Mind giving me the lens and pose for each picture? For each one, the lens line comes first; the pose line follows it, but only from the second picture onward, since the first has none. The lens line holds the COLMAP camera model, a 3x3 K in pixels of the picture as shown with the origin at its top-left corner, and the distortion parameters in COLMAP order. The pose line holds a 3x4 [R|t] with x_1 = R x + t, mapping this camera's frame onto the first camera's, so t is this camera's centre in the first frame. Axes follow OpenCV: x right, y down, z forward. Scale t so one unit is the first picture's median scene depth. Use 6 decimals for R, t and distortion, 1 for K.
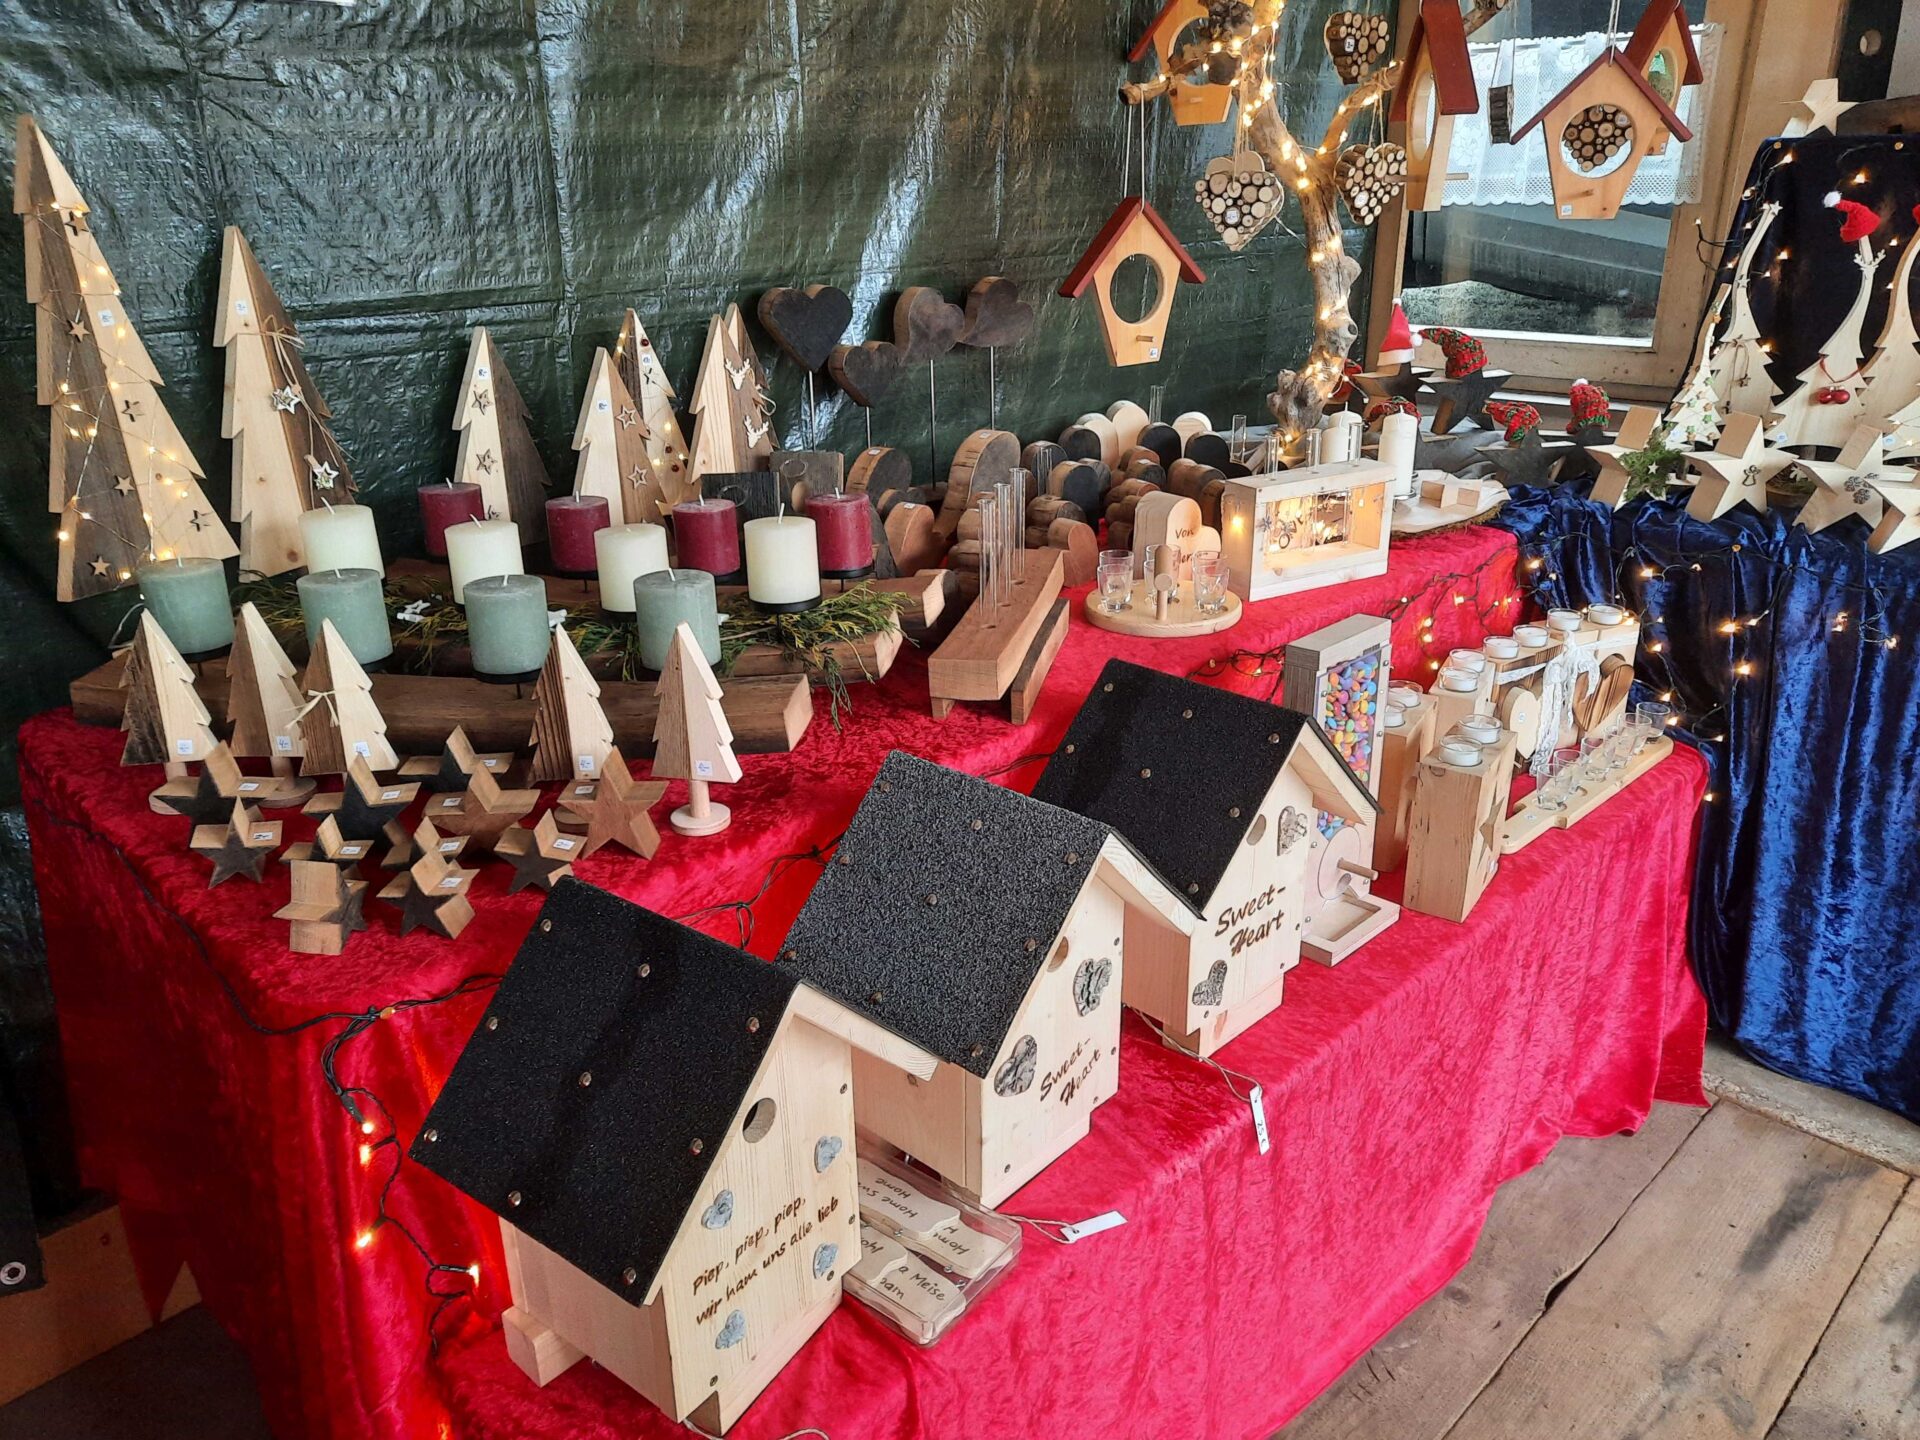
lens RADIAL K [[1533.1, 0, 960.0], [0, 1533.1, 720.0], [0, 0, 1]] dist [0.066631, -0.003066]
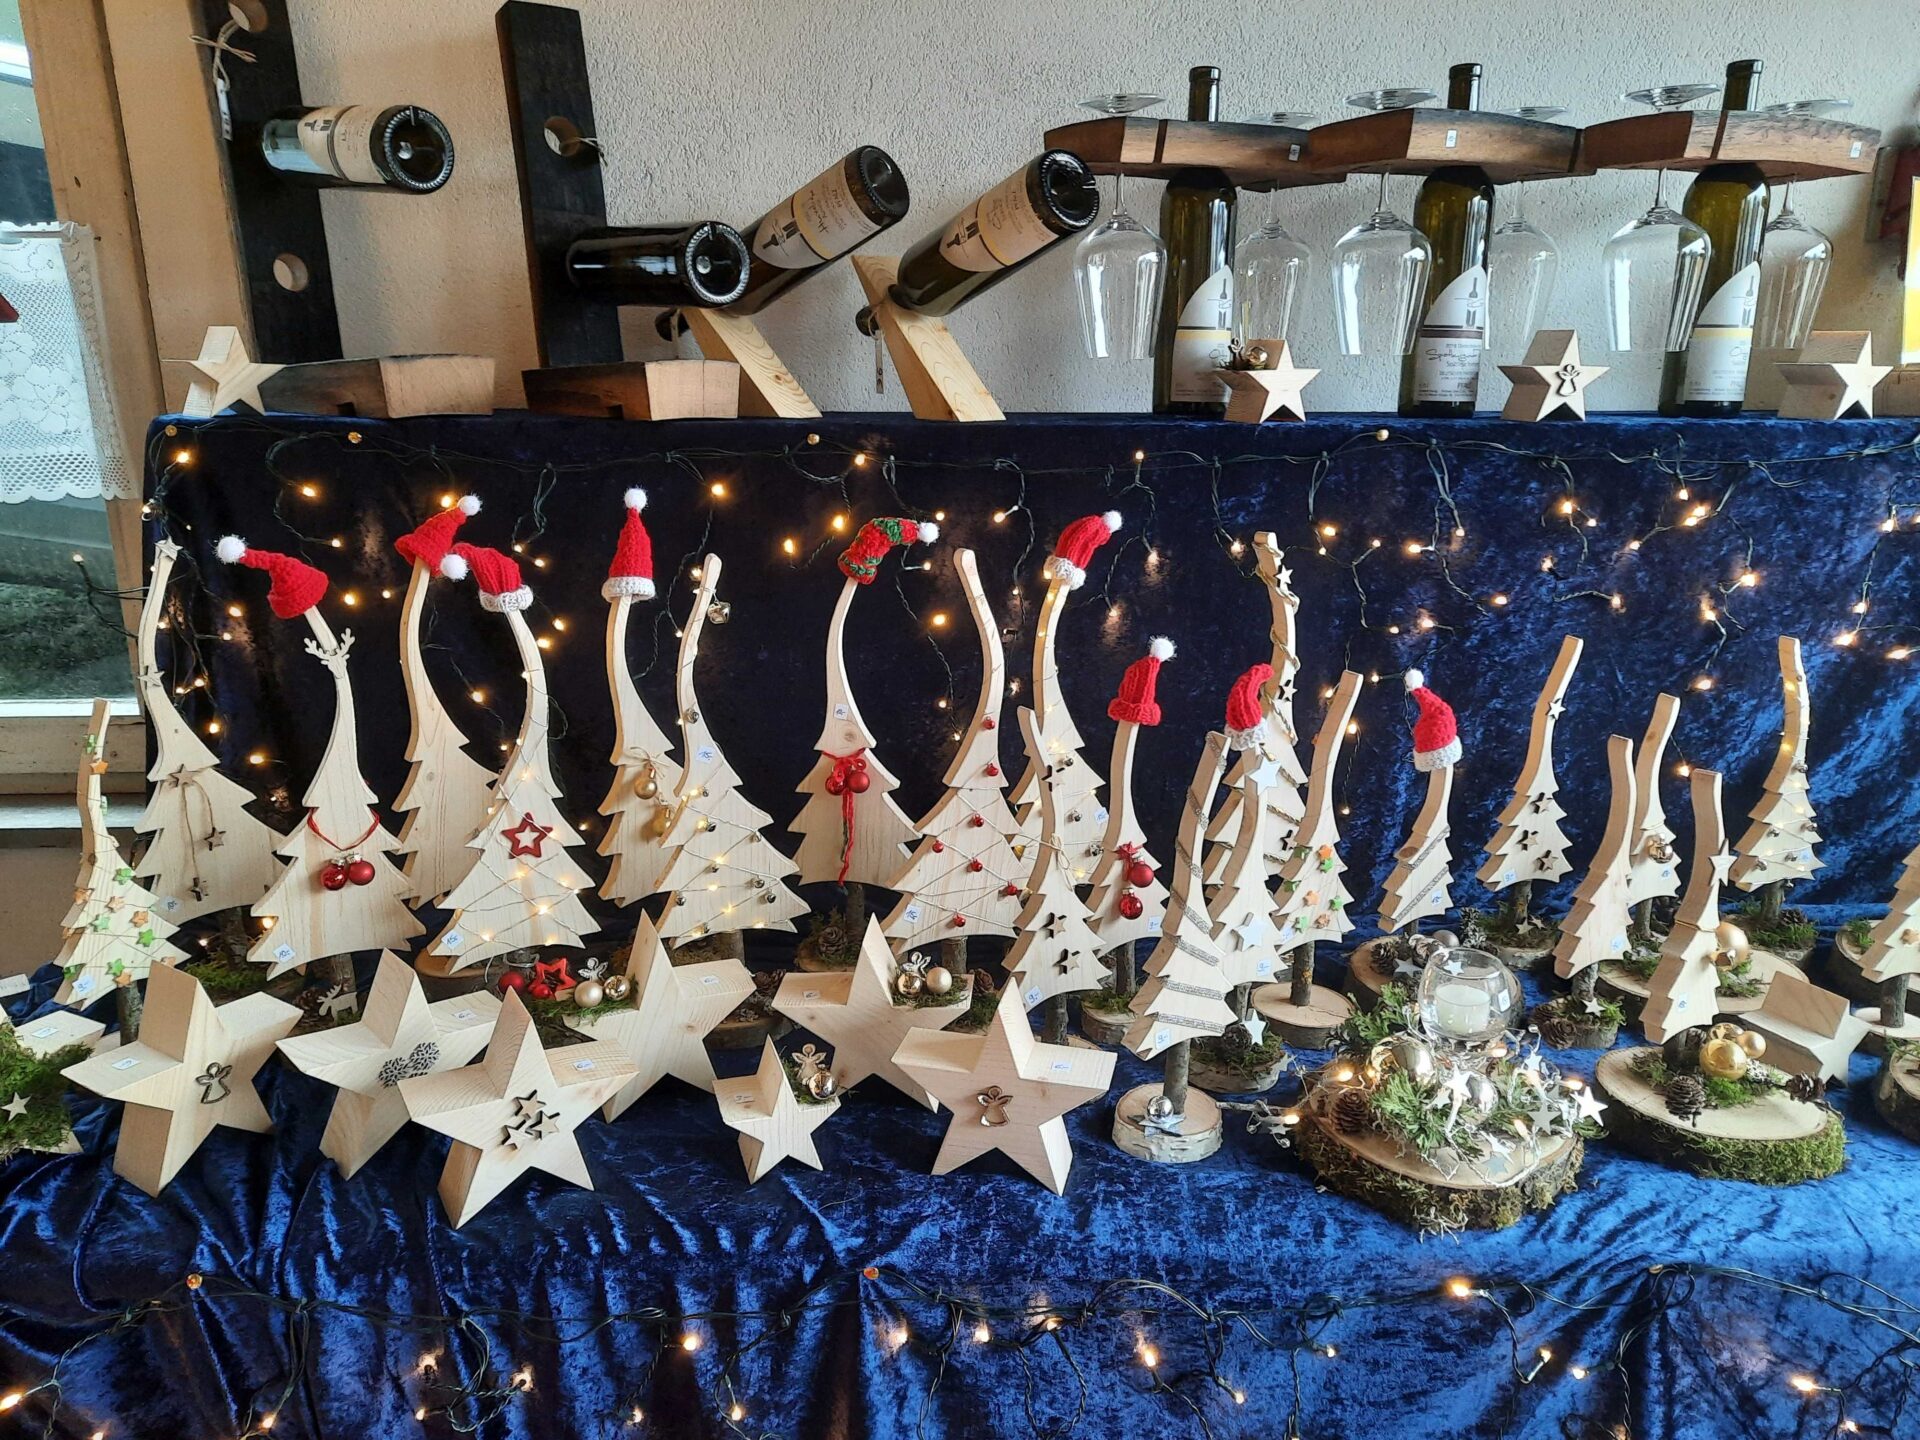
lens RADIAL K [[1533.1, 0, 960.0], [0, 1533.1, 720.0], [0, 0, 1]] dist [0.066631, -0.003066]
pose [[0.721390, -0.179335, 0.668906, 0.354814], [0.252741, 0.967444, -0.013197, -0.197533], [-0.644762, 0.178580, 0.743230, 0.437543]]
